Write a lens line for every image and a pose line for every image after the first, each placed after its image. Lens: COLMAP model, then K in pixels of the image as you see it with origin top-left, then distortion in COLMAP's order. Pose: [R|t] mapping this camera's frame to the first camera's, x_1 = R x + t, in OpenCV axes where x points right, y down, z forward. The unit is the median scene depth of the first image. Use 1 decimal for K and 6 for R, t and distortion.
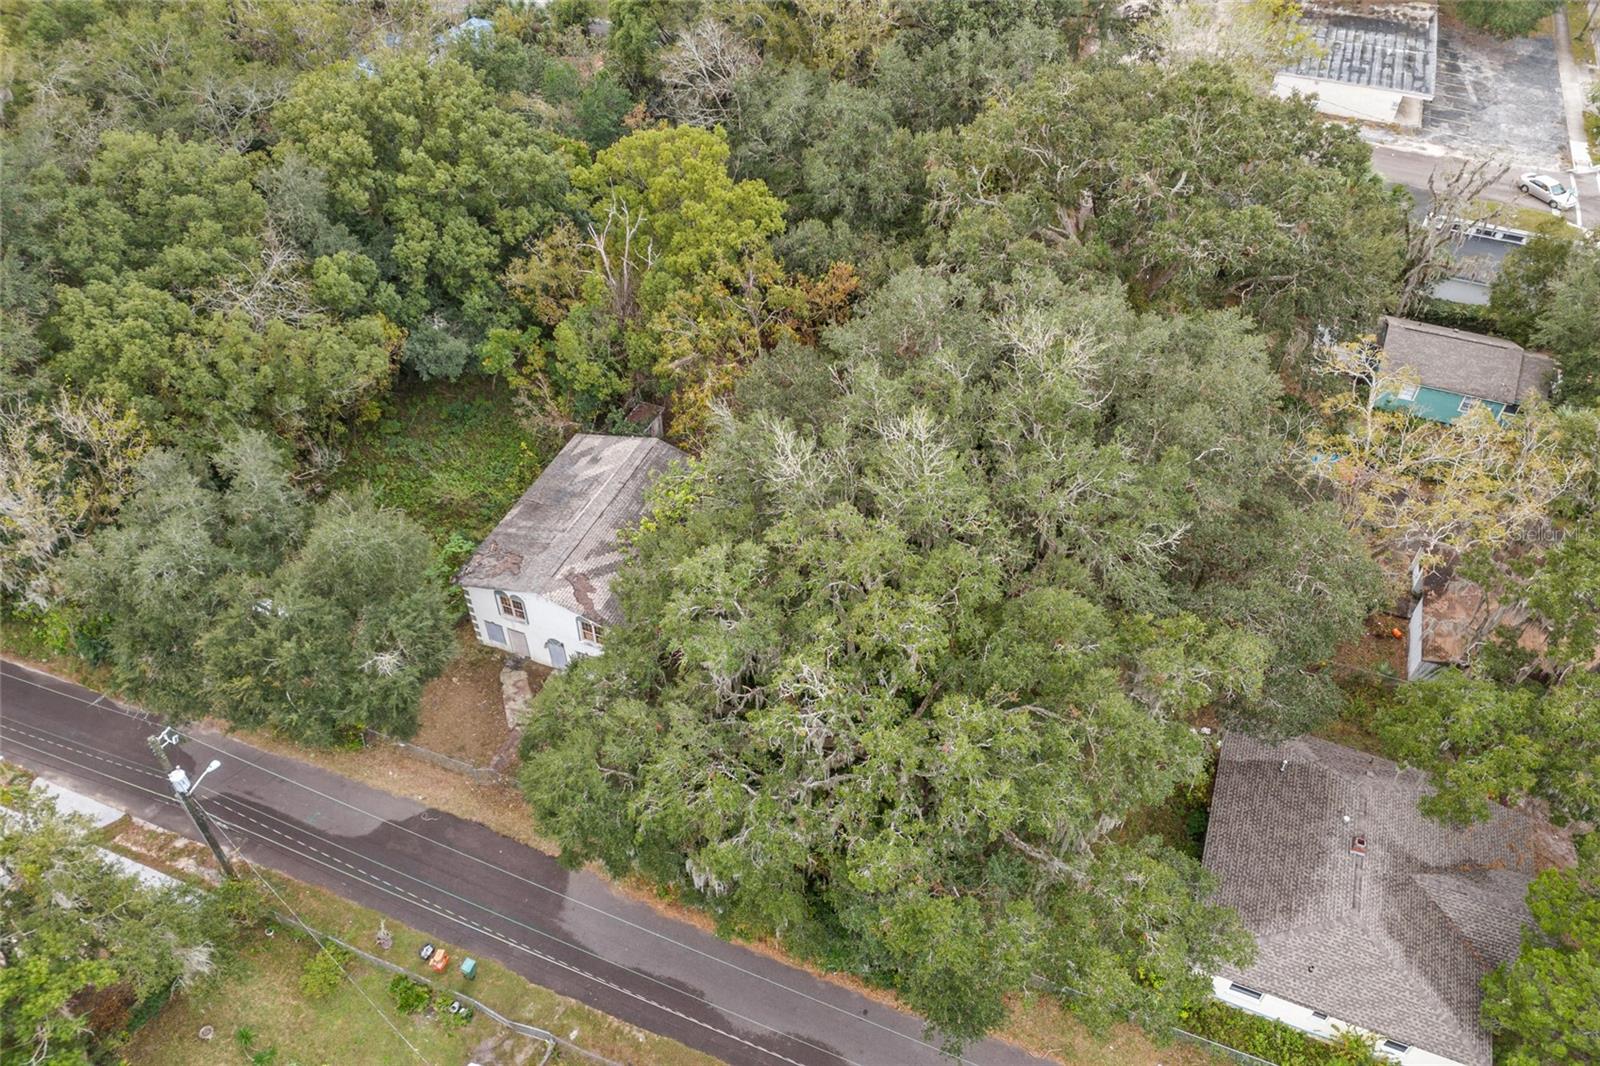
lens RADIAL K [[1154.5, 0, 801.1], [0, 1154.5, 569.0], [0, 0, 1]] dist [0.068804, -0.062056]
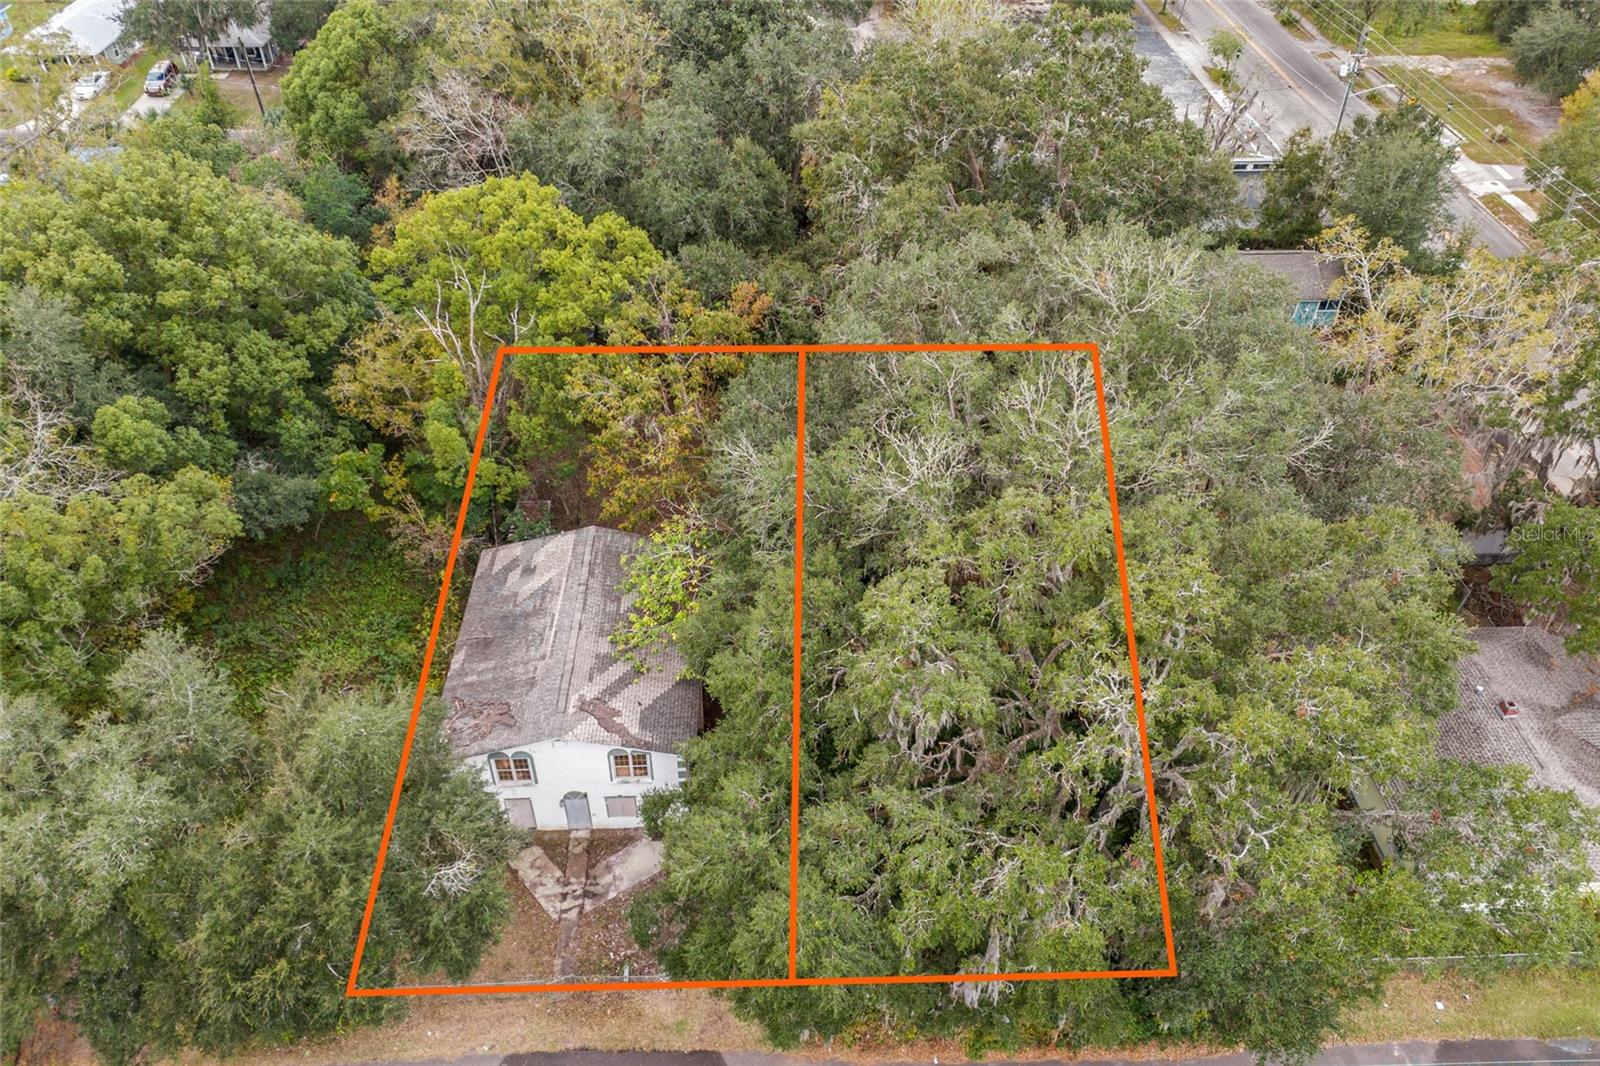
lens RADIAL K [[1154.5, 0, 801.1], [0, 1154.5, 569.0], [0, 0, 1]] dist [0.068804, -0.062056]
pose [[0.913912, -0.270108, 0.302997, -0.240105], [0.293562, 0.955342, -0.033808, -0.010978], [-0.280334, 0.119846, 0.952392, 0.161128]]
